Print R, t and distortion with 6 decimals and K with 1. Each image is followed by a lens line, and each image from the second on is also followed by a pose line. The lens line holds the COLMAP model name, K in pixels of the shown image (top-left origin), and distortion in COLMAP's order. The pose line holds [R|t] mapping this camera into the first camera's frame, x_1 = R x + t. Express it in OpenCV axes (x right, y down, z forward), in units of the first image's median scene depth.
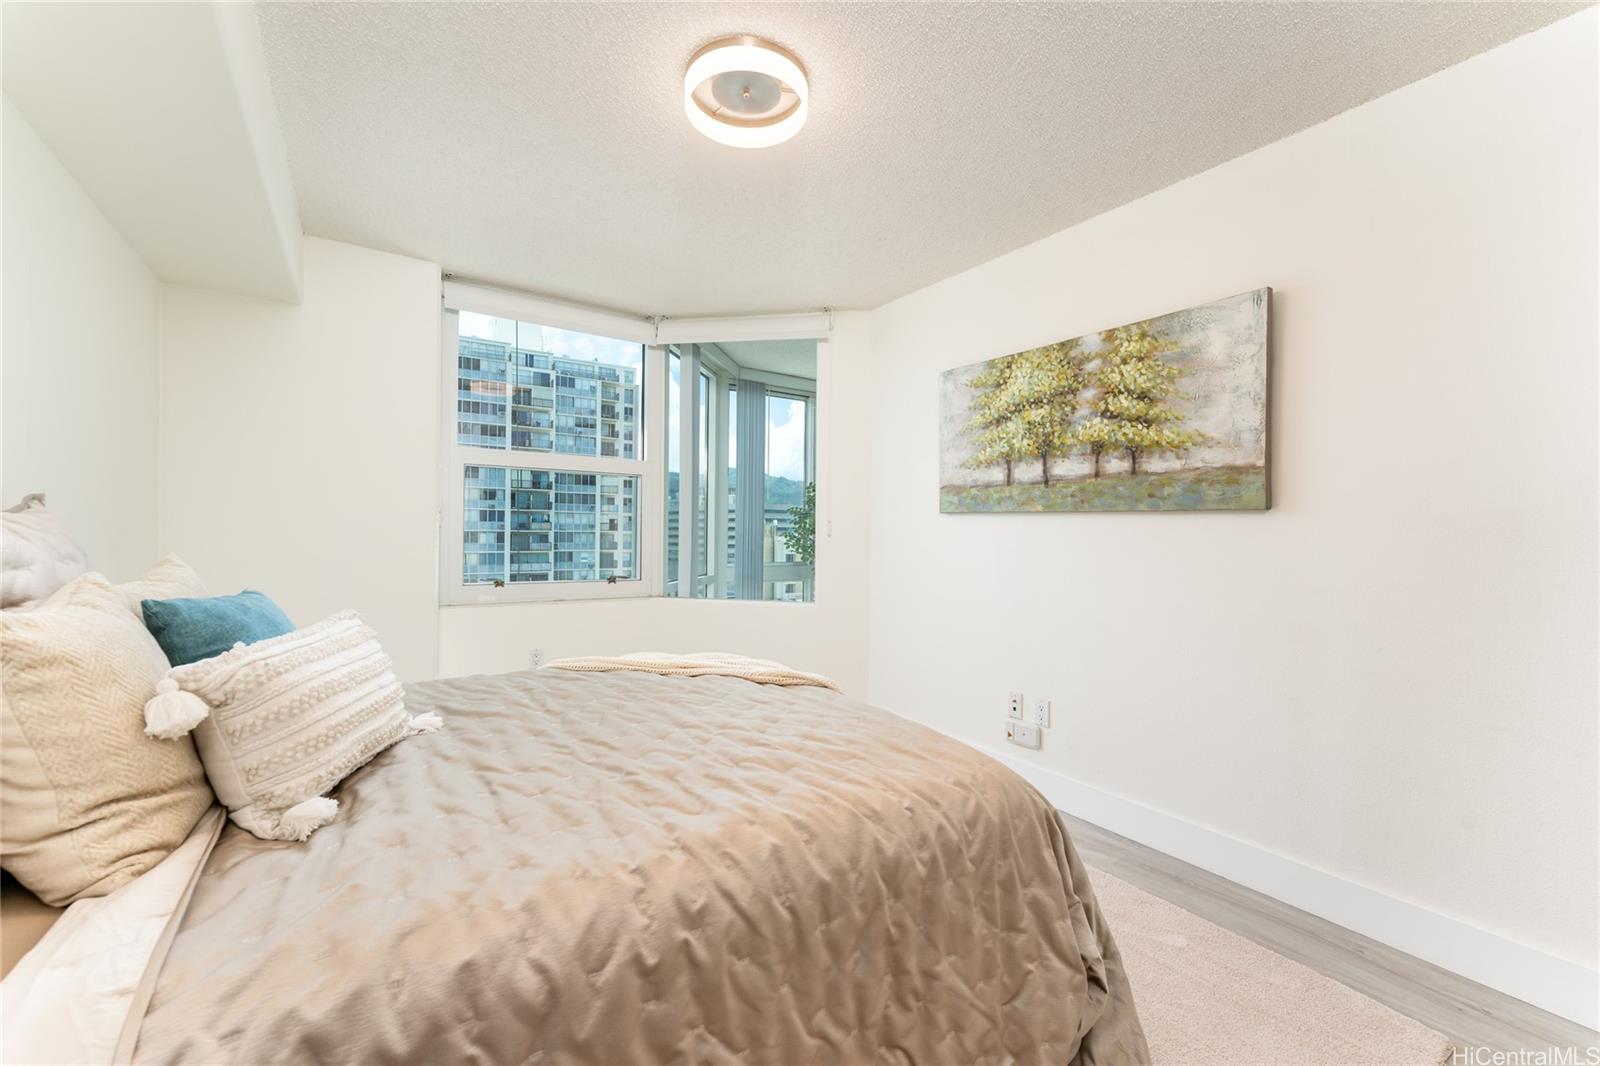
lens RADIAL K [[643.5, 0, 799.5], [0, 643.5, 536.9], [0, 0, 1]] dist [0.000244, 0.000104]
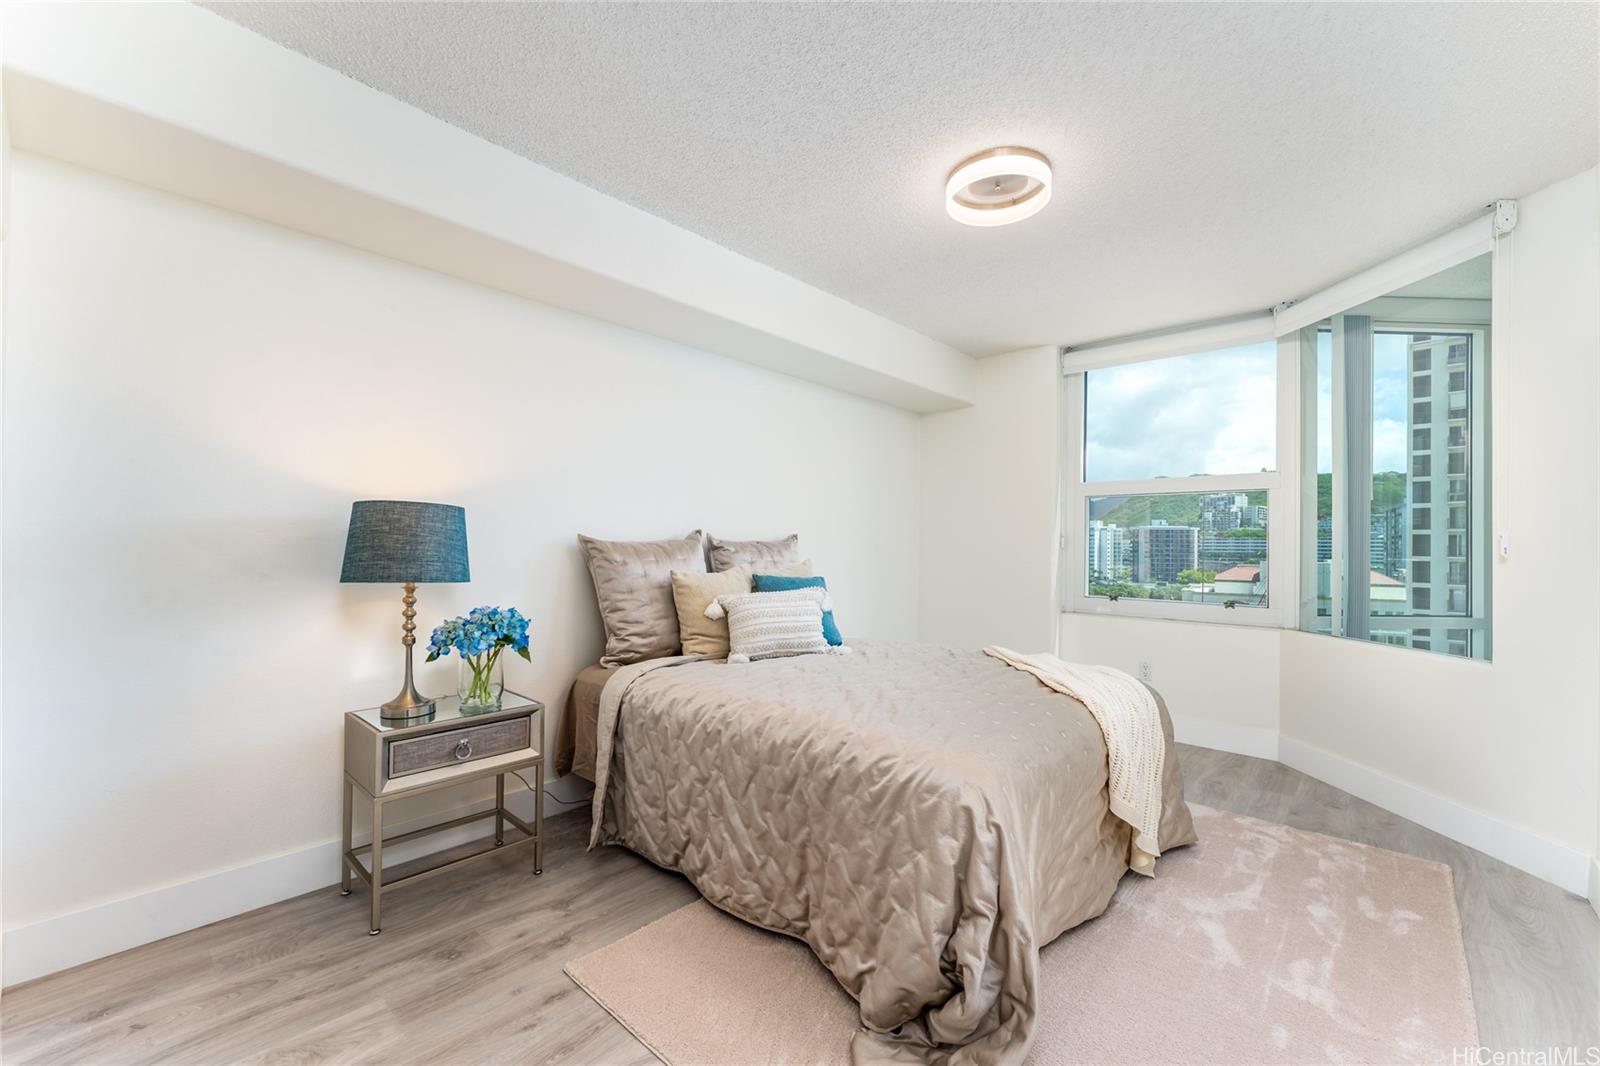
lens RADIAL K [[652.8, 0, 801.1], [0, 652.8, 545.1], [0, 0, 1]] dist [0.000563, 0.000049]
pose [[0.234158, -0.014400, -0.972092, 0.567475], [-0.014628, 0.999725, -0.018333, 0.008486], [0.972089, 0.018512, 0.233883, 0.199144]]
